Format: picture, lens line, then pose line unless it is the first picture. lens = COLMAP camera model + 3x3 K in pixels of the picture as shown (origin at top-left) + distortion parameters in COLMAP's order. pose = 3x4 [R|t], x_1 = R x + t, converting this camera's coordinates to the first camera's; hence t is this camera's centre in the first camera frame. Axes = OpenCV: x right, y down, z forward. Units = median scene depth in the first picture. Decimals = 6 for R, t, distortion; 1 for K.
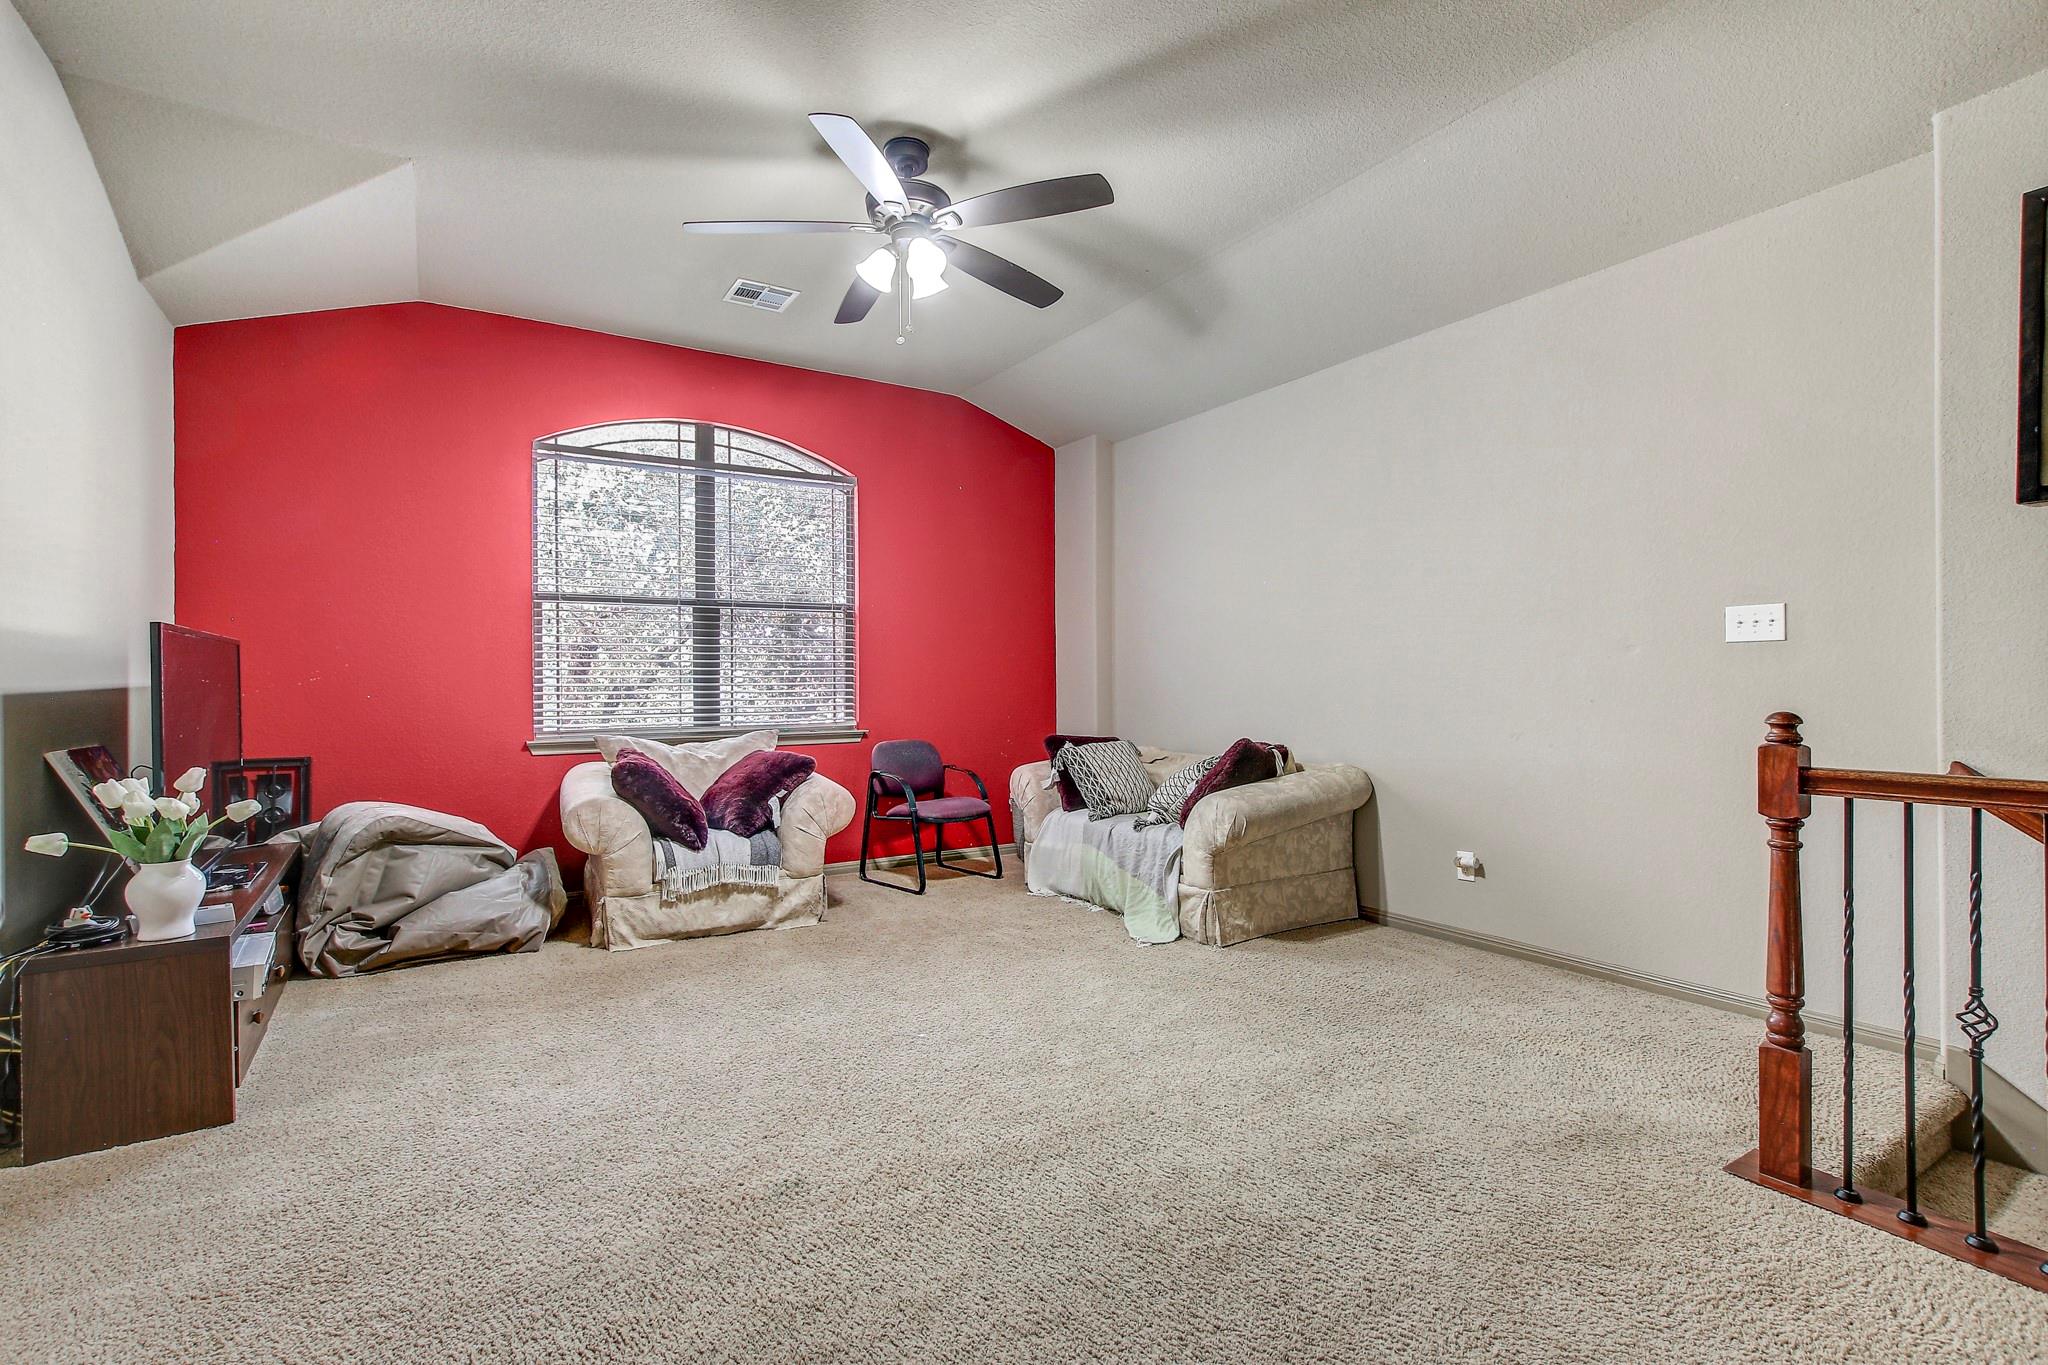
lens RADIAL K [[946.8, 0, 1018.5], [0, 946.8, 688.4], [0, 0, 1]] dist [-0.004975, -0.000099]
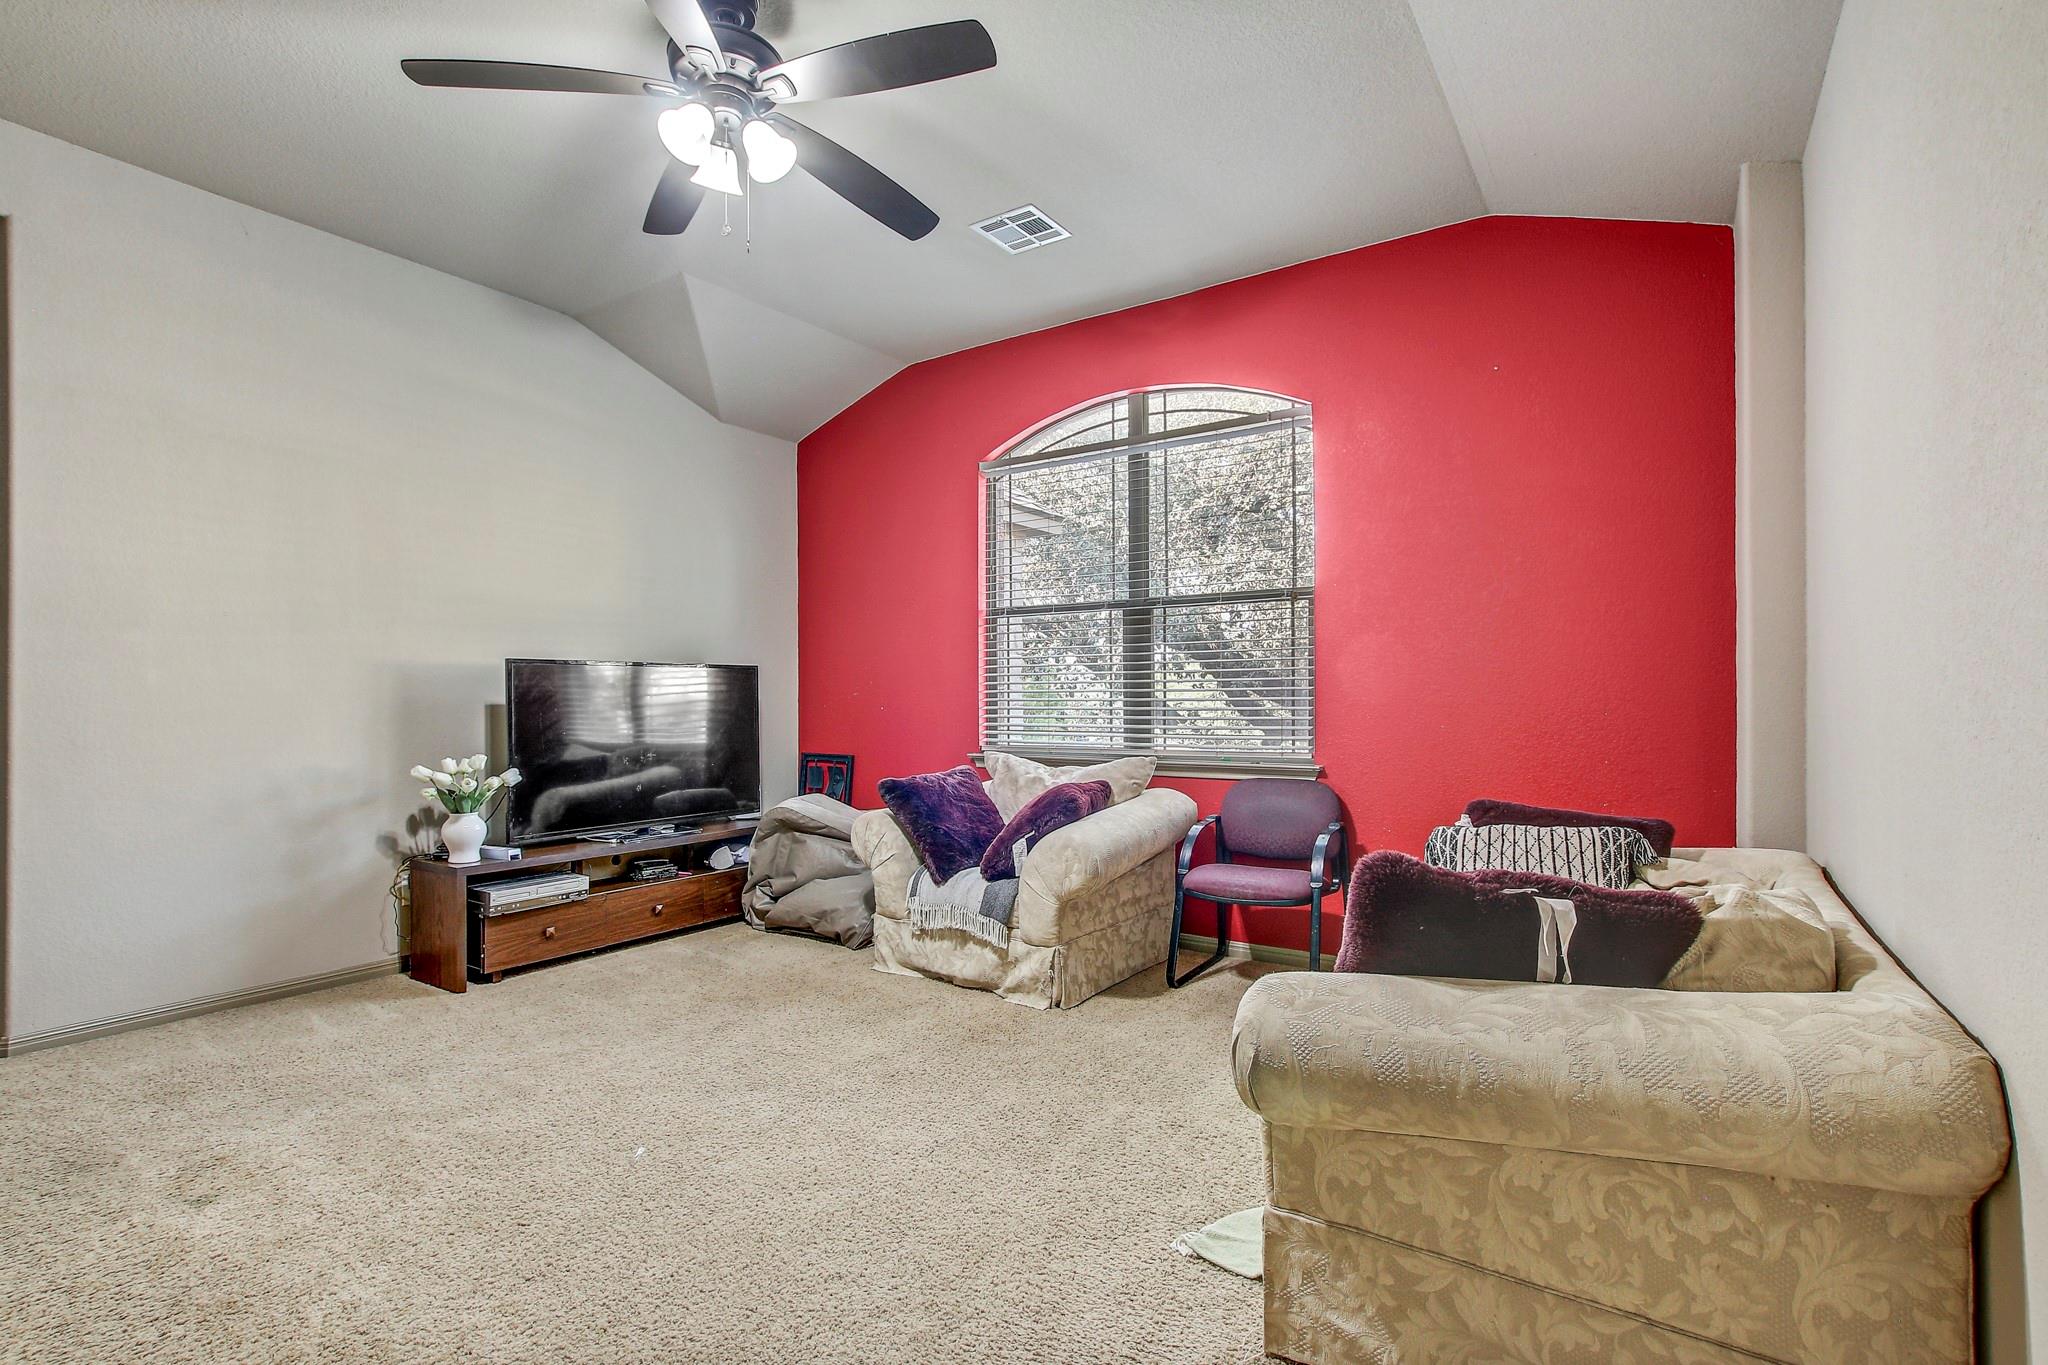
lens RADIAL K [[959.4, 0, 1031.7], [0, 959.4, 707.2], [0, 0, 1]] dist [-0.006059, -0.000154]
pose [[0.401107, 0.013460, -0.915932, 0.512340], [-0.006526, 0.999909, 0.011836, -0.008233], [0.916008, 0.001230, 0.401159, 0.691848]]
